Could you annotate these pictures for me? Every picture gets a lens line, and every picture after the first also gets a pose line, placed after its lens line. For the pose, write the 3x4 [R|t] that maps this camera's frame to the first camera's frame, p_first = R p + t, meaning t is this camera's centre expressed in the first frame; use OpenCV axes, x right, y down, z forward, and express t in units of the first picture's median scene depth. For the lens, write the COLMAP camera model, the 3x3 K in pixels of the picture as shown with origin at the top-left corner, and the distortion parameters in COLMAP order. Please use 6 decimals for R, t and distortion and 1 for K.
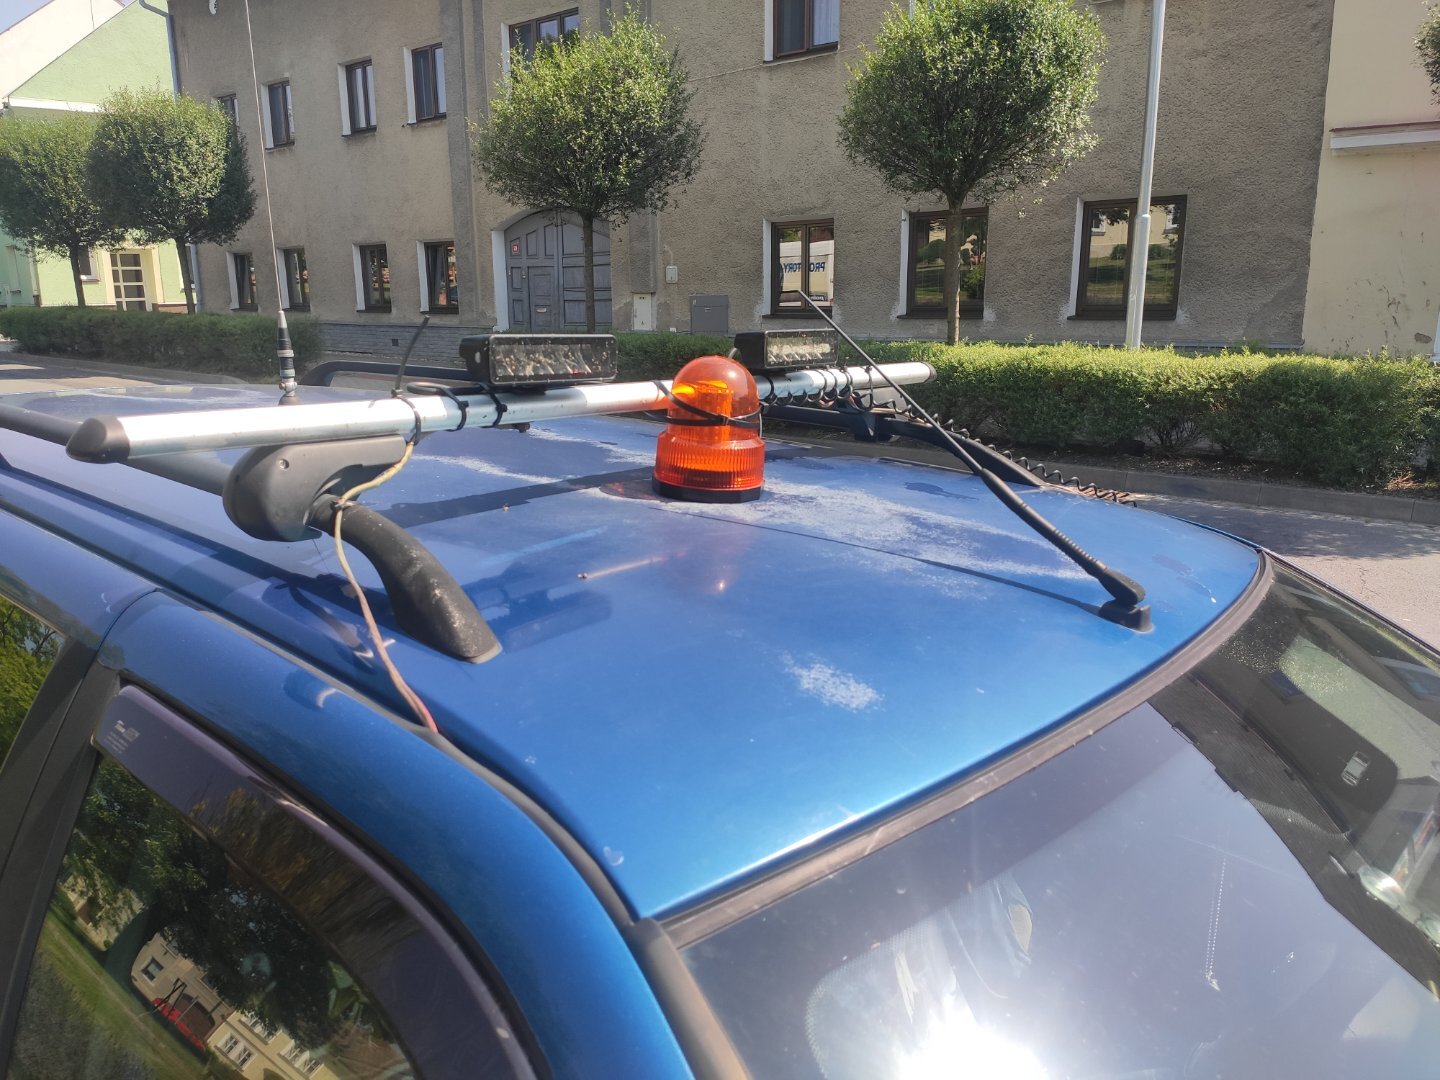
lens RADIAL K [[1081.1, 0, 728.7], [0, 1081.1, 538.5], [0, 0, 1]] dist [0.026640, -0.060806]
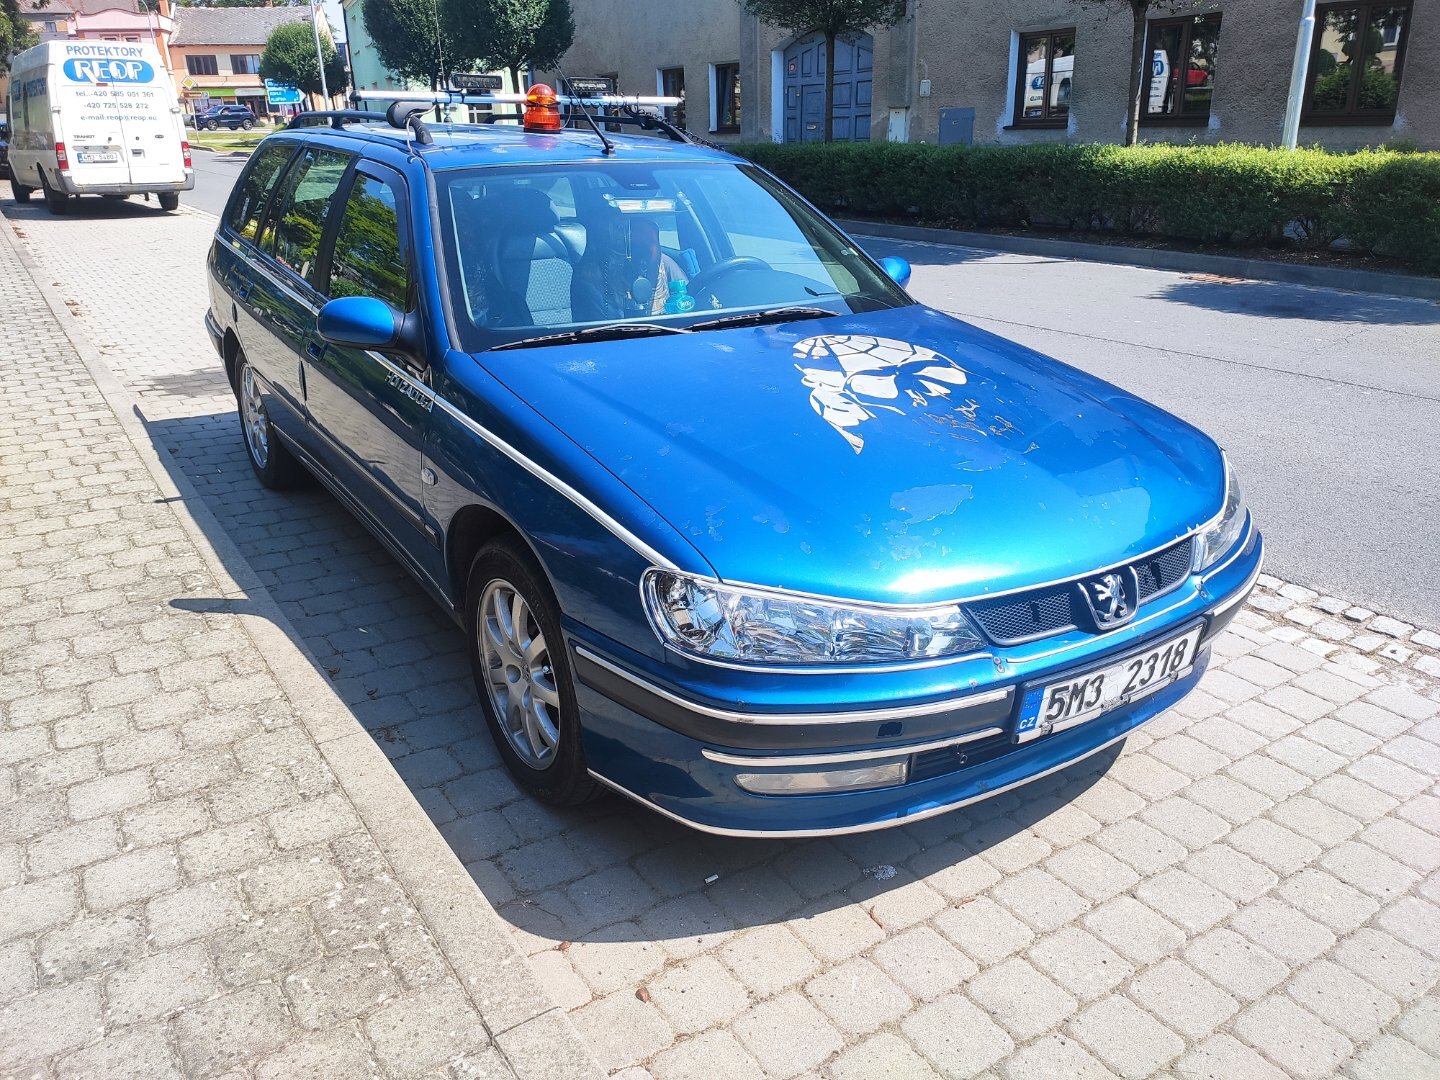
lens RADIAL K [[1081.1, 0, 711.4], [0, 1081.1, 548.6], [0, 0, 1]] dist [0.026640, -0.060806]
pose [[0.952865, 0.098803, -0.286855, 0.101202], [-0.053514, 0.985397, 0.161645, 0.042218], [0.298637, -0.138675, 0.944238, -0.136217]]
